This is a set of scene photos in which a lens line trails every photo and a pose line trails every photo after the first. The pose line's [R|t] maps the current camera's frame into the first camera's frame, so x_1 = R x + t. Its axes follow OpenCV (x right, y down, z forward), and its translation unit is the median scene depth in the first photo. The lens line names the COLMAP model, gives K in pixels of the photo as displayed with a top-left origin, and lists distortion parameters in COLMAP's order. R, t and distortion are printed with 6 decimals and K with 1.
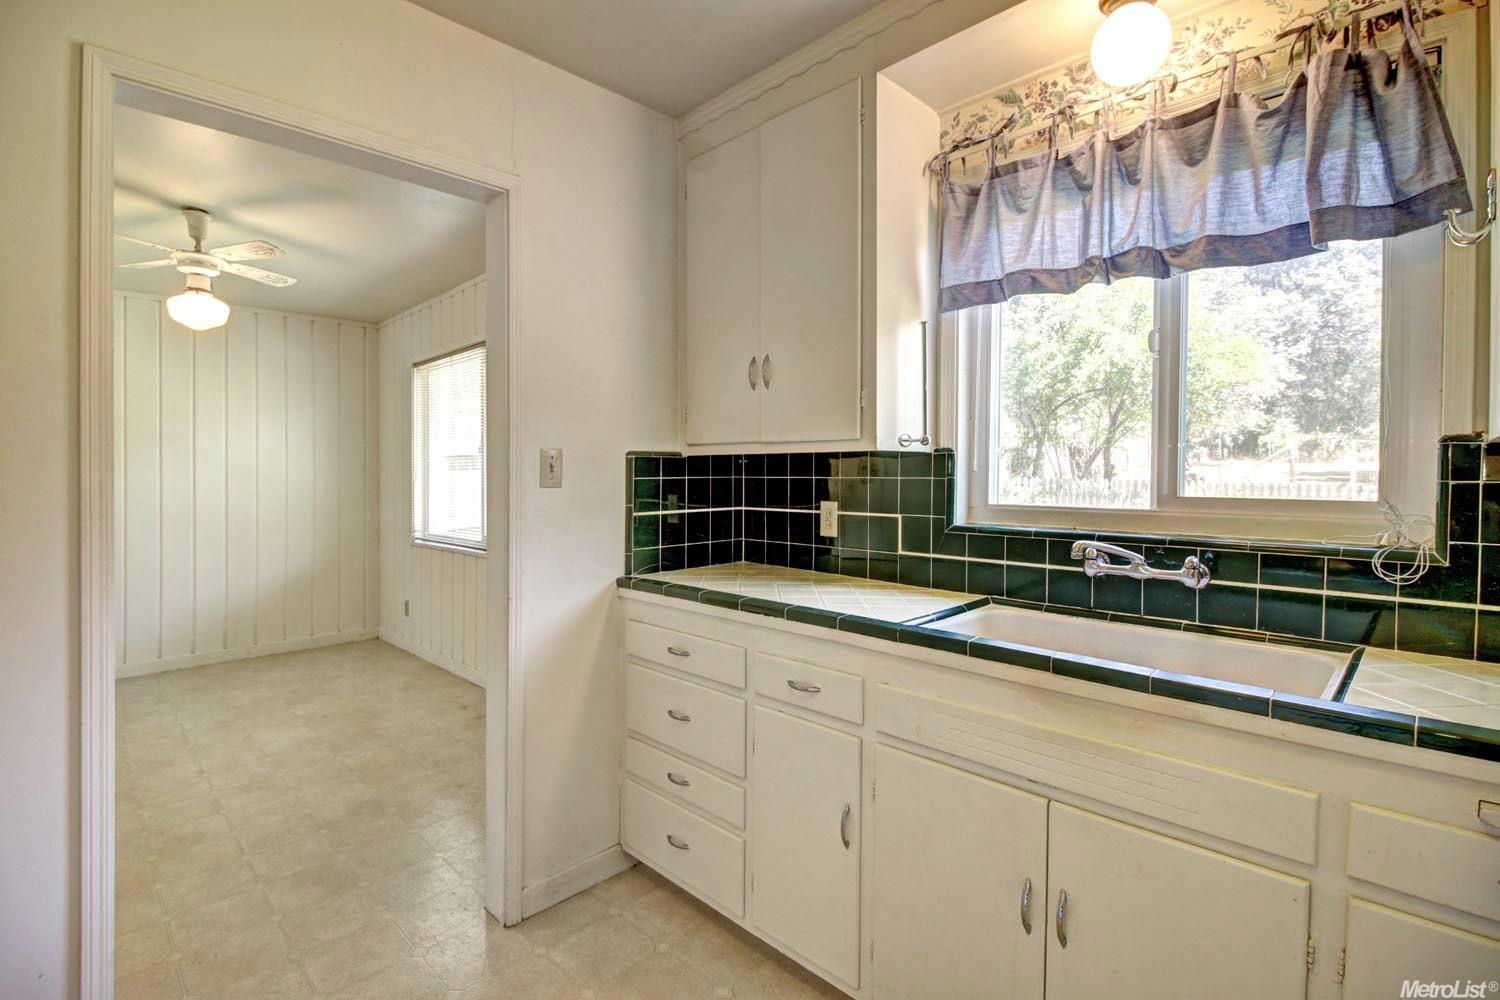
lens RADIAL K [[702.1, 0, 744.7], [0, 702.1, 479.1], [0, 0, 1]] dist [-0.000106, -0.012241]
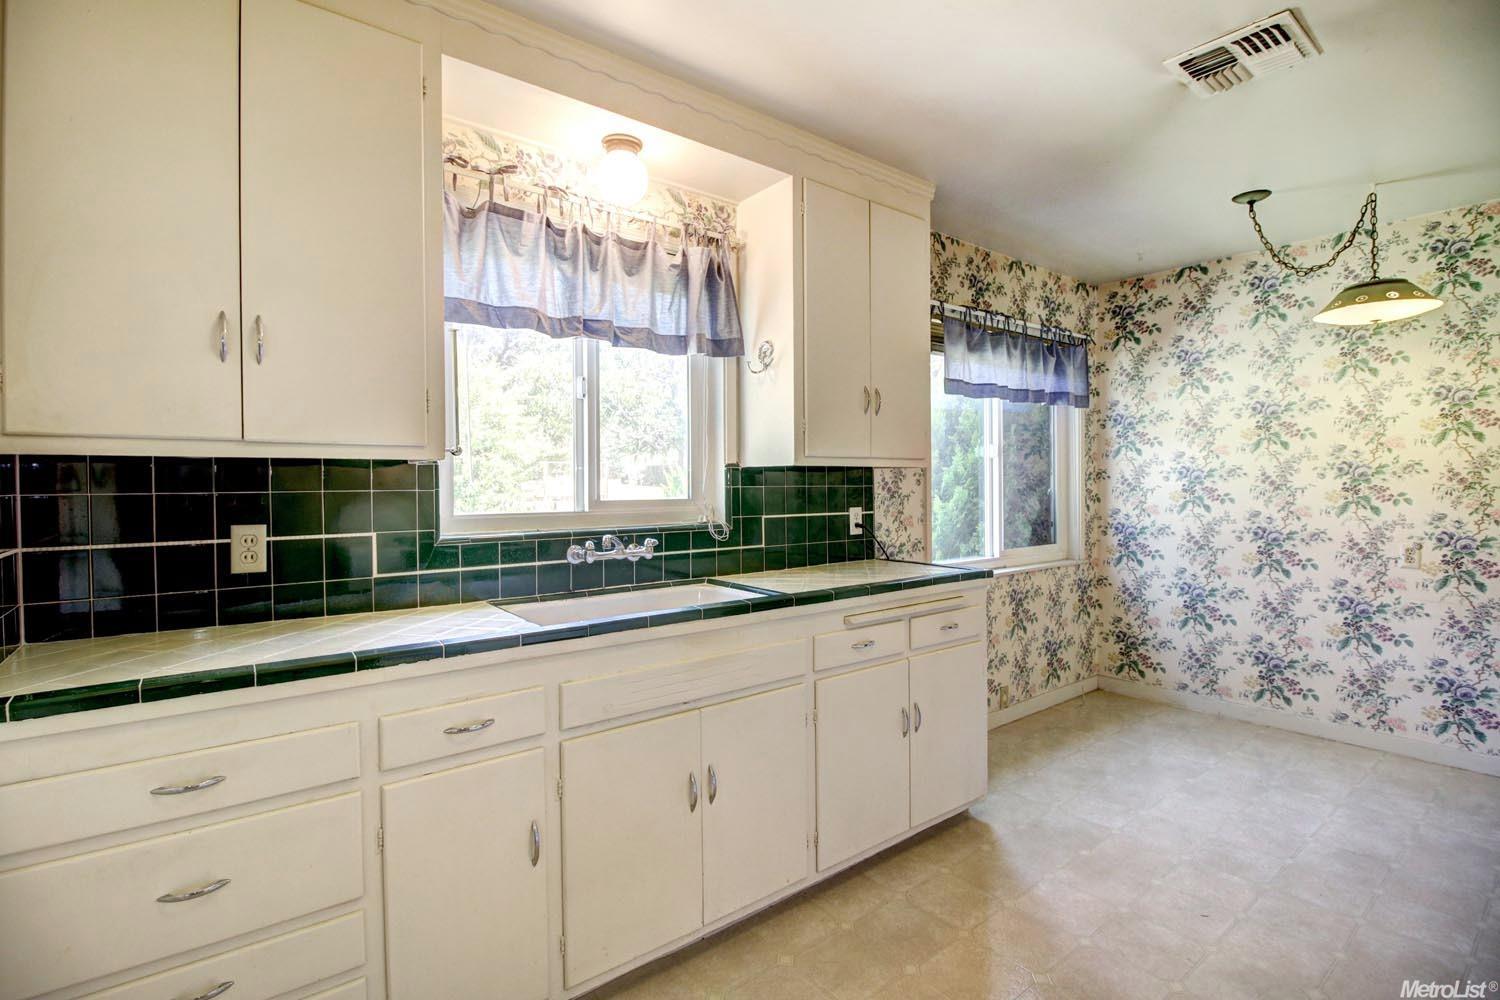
lens RADIAL K [[702.1, 0, 744.7], [0, 702.1, 479.1], [0, 0, 1]] dist [-0.000106, -0.012241]
pose [[0.119724, 0.003834, 0.992800, -0.674045], [0.016298, 0.999850, -0.005826, -0.004282], [-0.992673, 0.016879, 0.119643, 0.492114]]
